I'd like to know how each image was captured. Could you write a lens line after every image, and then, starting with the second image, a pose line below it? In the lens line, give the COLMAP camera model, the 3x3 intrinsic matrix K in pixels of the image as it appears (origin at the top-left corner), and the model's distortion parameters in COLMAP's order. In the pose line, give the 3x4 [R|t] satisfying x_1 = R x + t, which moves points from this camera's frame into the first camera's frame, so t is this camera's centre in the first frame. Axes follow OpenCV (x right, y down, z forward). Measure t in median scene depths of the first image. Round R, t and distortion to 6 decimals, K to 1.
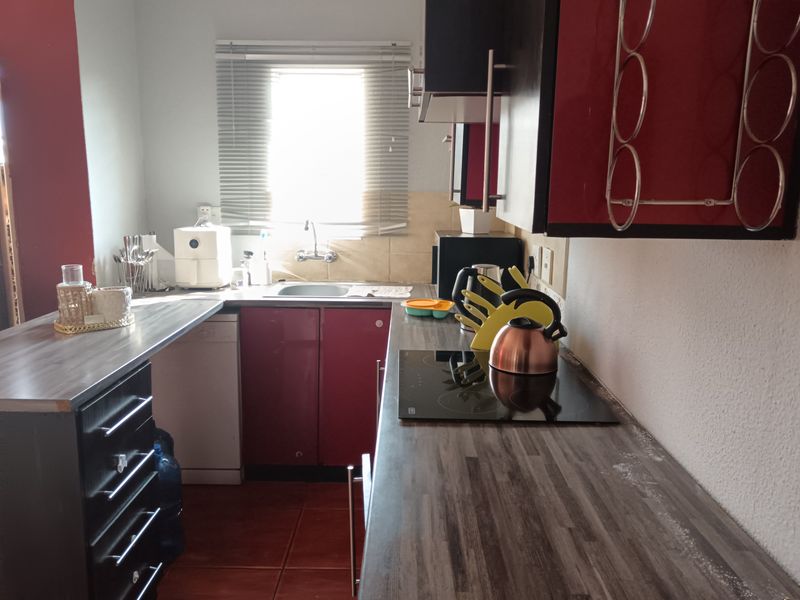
lens RADIAL K [[626.2, 0, 400.8], [0, 626.2, 299.0], [0, 0, 1]] dist [0.007293, -0.004301]
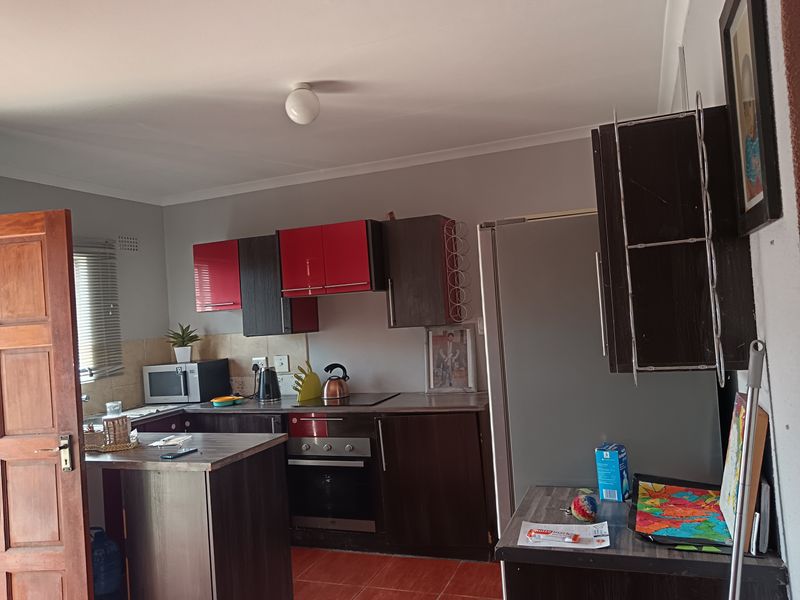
lens RADIAL K [[626.2, 0, 401.8], [0, 626.2, 299.1], [0, 0, 1]] dist [0.007293, -0.004301]
pose [[0.345978, -0.013711, 0.938142, -2.702653], [0.240908, 0.967669, -0.074702, -0.024464], [-0.906787, 0.251851, 0.338096, -0.151234]]
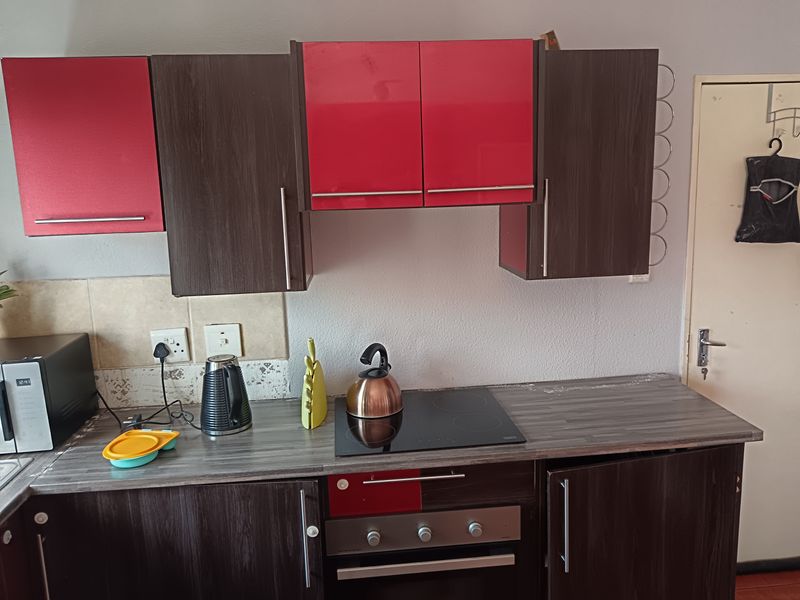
lens RADIAL K [[626.2, 0, 398.9], [0, 626.2, 299.9], [0, 0, 1]] dist [0.007293, -0.004301]
pose [[-0.114561, -0.196991, 0.973689, -1.312507], [0.213818, 0.952280, 0.217816, -0.481493], [-0.970133, 0.233145, -0.066974, 1.394543]]
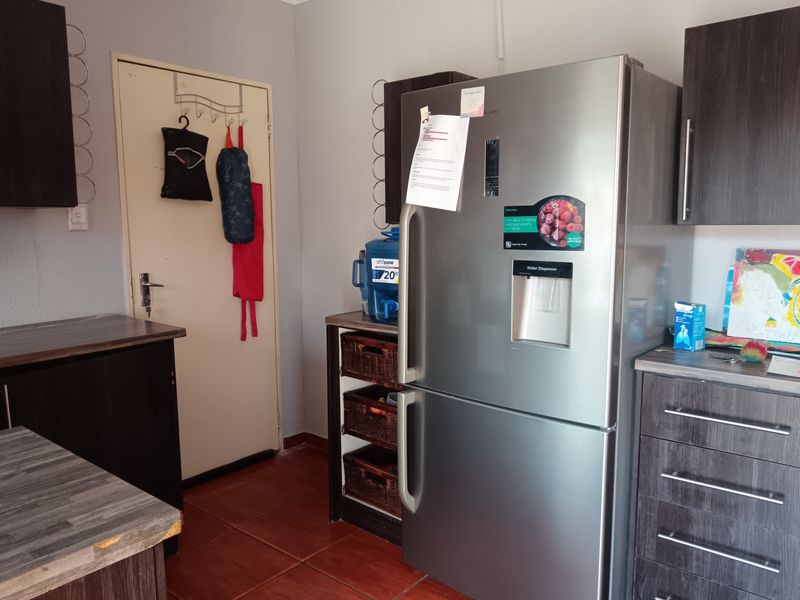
lens RADIAL K [[626.2, 0, 398.3], [0, 626.2, 299.5], [0, 0, 1]] dist [0.007293, -0.004301]
pose [[-0.774608, -0.086152, 0.626546, -1.654915], [0.112663, 0.956036, 0.270745, -0.191304], [-0.622326, 0.280310, -0.730847, 1.465713]]
